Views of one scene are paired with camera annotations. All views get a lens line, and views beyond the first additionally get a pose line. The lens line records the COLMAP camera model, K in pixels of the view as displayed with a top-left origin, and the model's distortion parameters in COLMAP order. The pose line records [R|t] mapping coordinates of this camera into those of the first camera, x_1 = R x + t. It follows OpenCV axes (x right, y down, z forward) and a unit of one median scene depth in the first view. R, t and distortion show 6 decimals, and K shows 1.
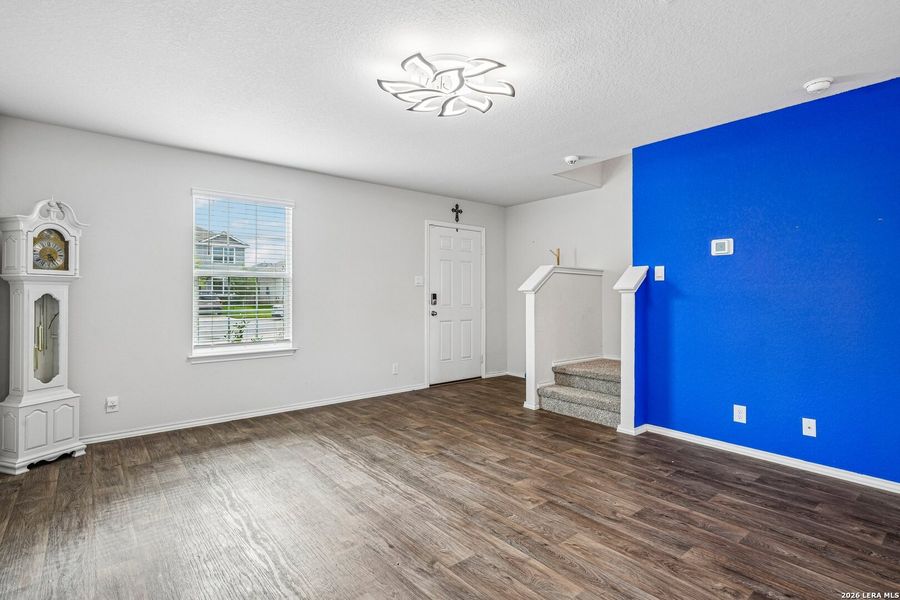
lens RADIAL K [[439.1, 0, 453.6], [0, 439.1, 292.0], [0, 0, 1]] dist [-0.002067, 0.002540]
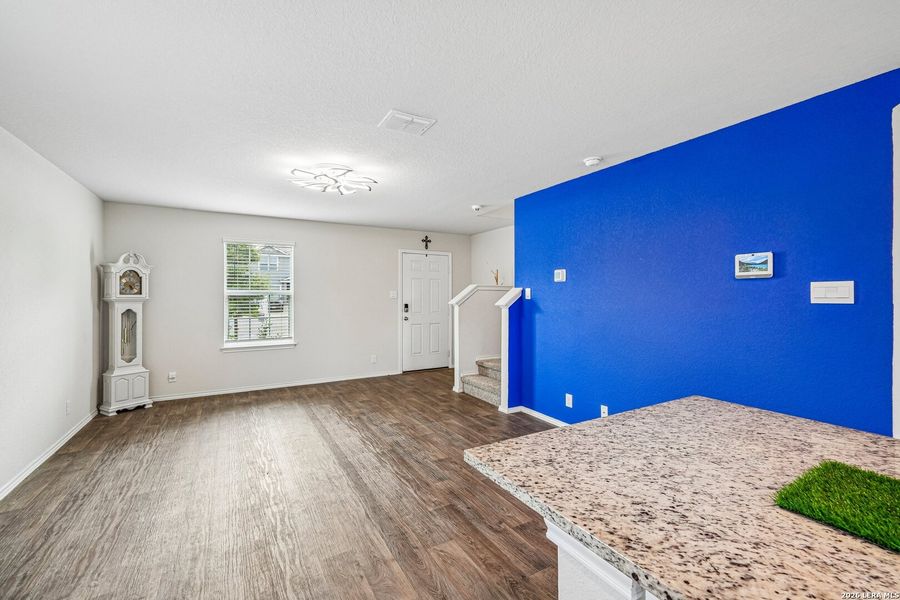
lens RADIAL K [[377.0, 0, 443.8], [0, 377.0, 293.8], [0, 0, 1]] dist [0.018078, -0.000349]
pose [[0.984273, -0.001853, -0.176646, 0.419392], [0.002190, 0.999996, 0.001713, -0.044411], [0.176642, -0.002073, 0.984273, -0.176774]]
